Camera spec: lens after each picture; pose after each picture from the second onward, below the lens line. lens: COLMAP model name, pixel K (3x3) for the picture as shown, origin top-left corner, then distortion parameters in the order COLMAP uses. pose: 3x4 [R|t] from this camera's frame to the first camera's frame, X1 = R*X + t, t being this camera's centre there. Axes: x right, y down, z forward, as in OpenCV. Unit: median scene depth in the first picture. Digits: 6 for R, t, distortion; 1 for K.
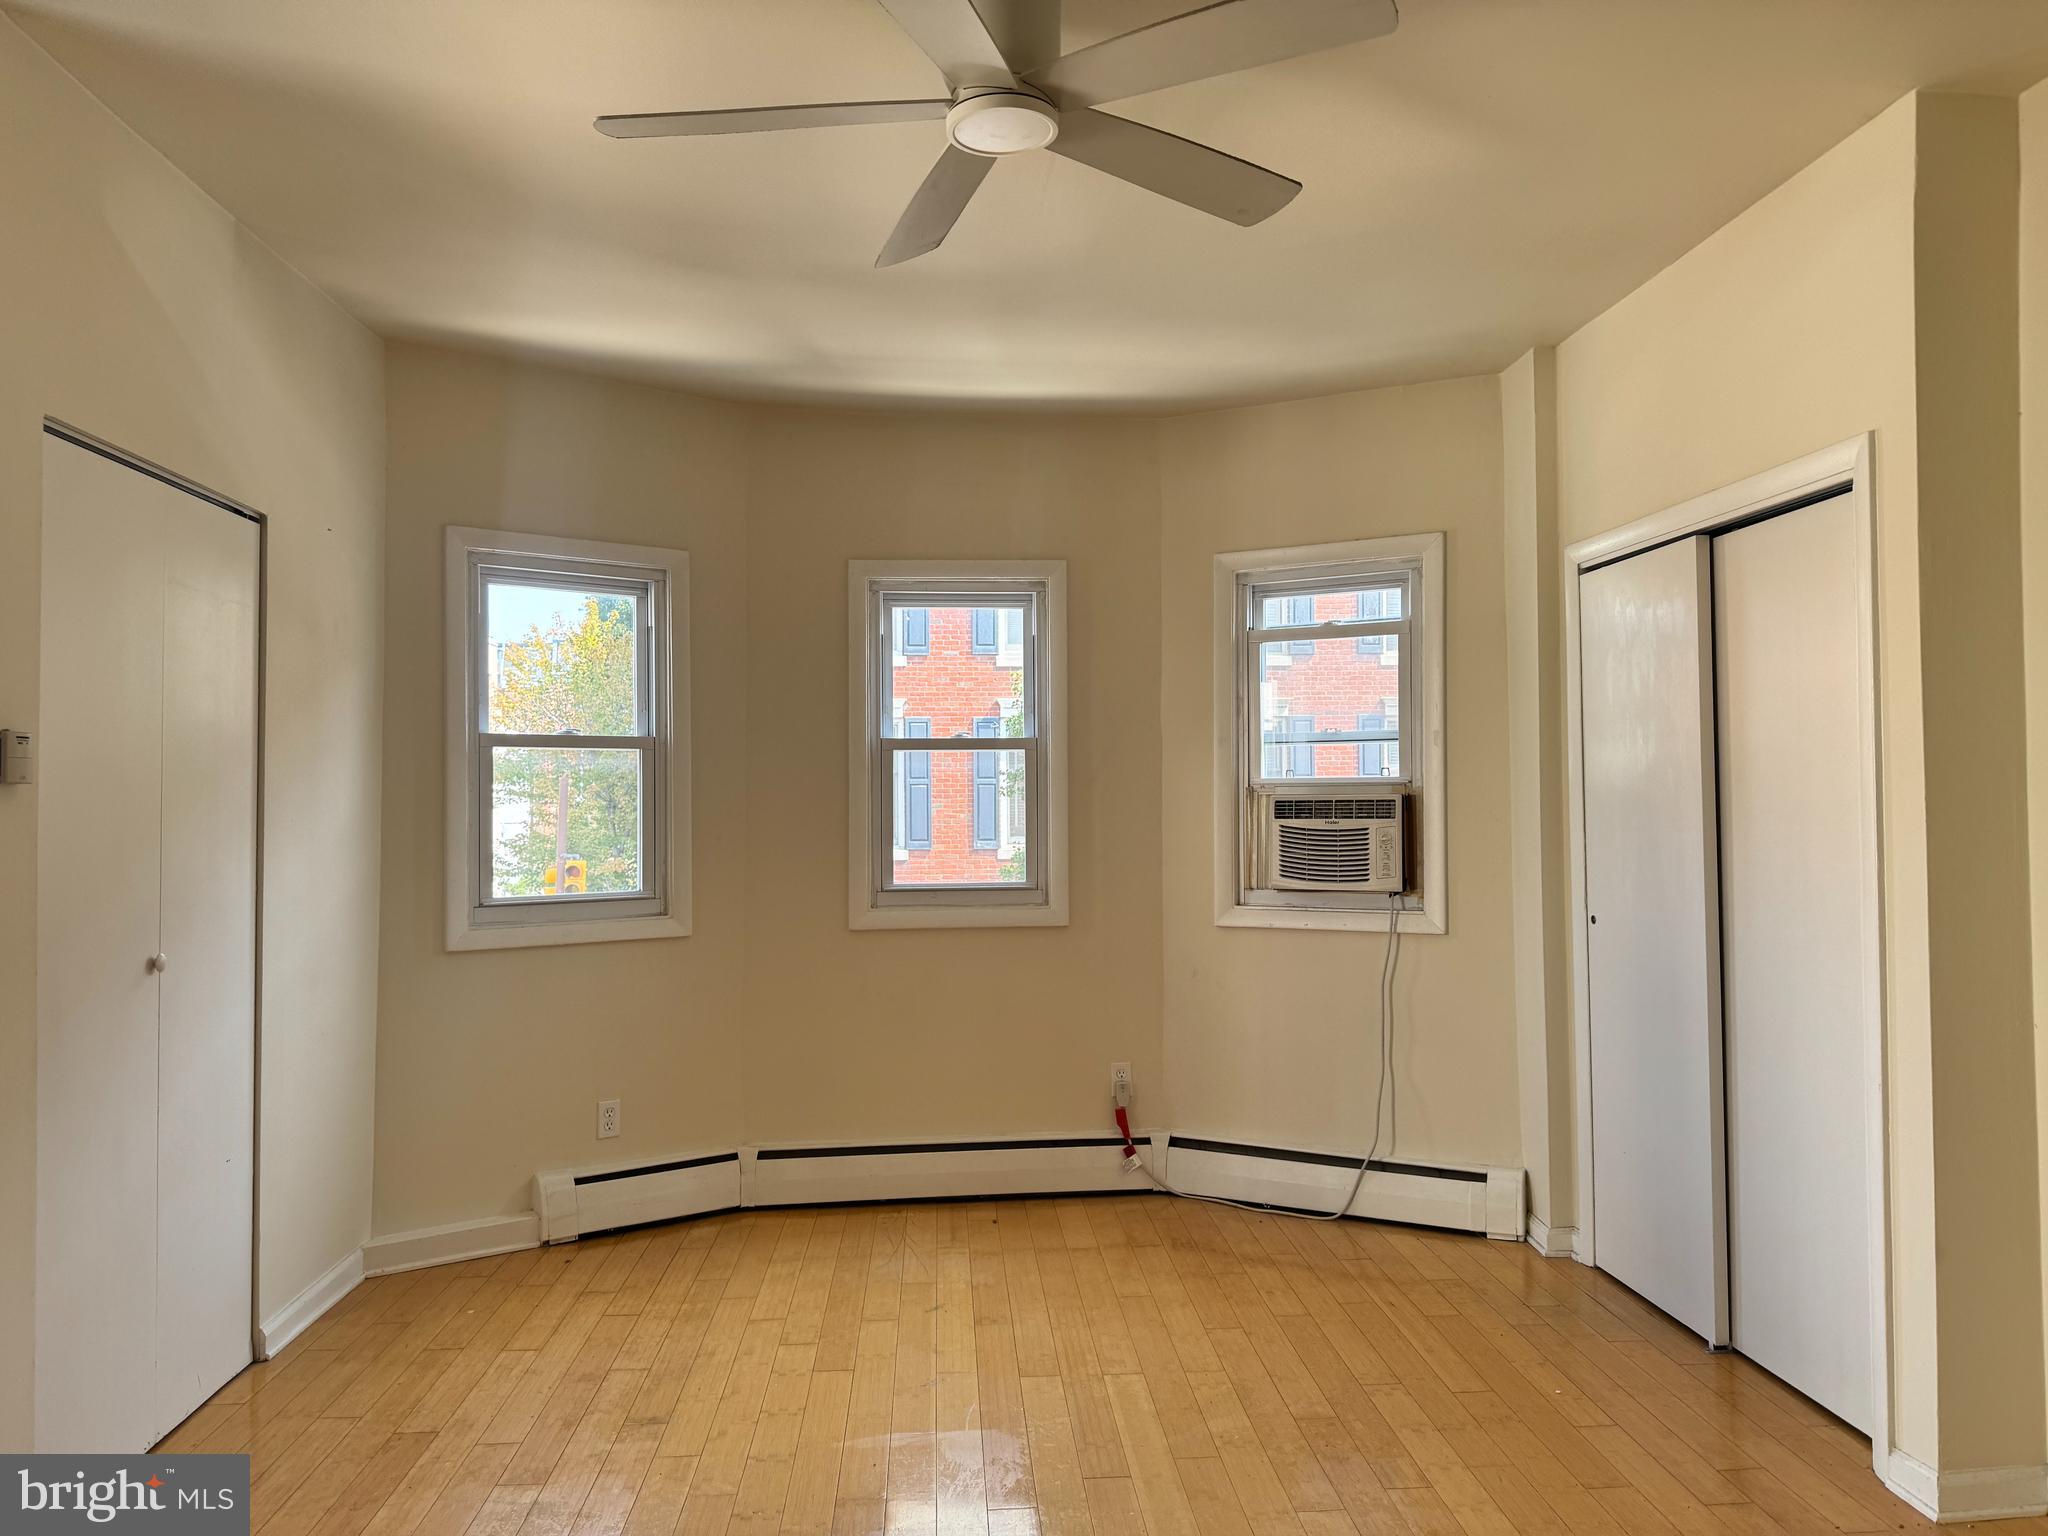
lens RADIAL K [[1435.8, 0, 1024.0], [0, 1435.8, 768.0], [0, 0, 1]] dist [0.120127, -0.212958]
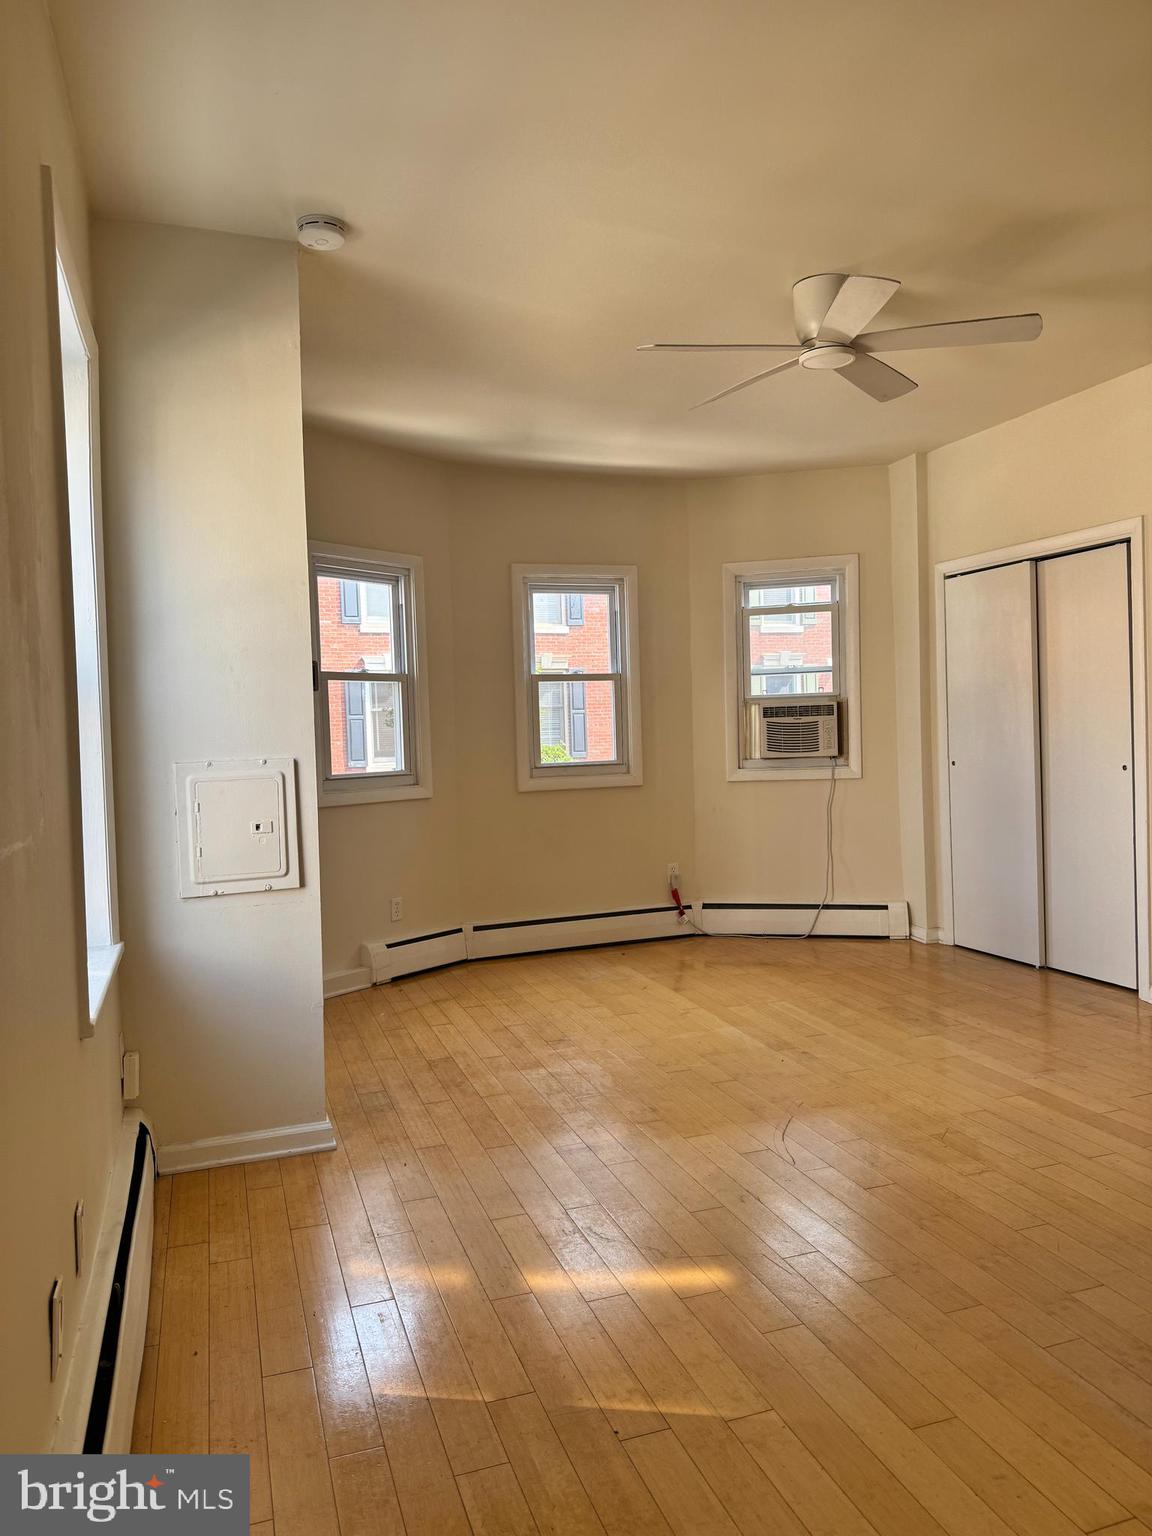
lens RADIAL K [[1076.8, 0, 576.0], [0, 1076.8, 768.0], [0, 0, 1]] dist [0.120127, -0.212958]
pose [[0.964835, -0.032174, 0.260880, -0.391530], [0.018435, 0.998319, 0.054942, 0.020033], [-0.262210, -0.048201, 0.963806, -0.205147]]
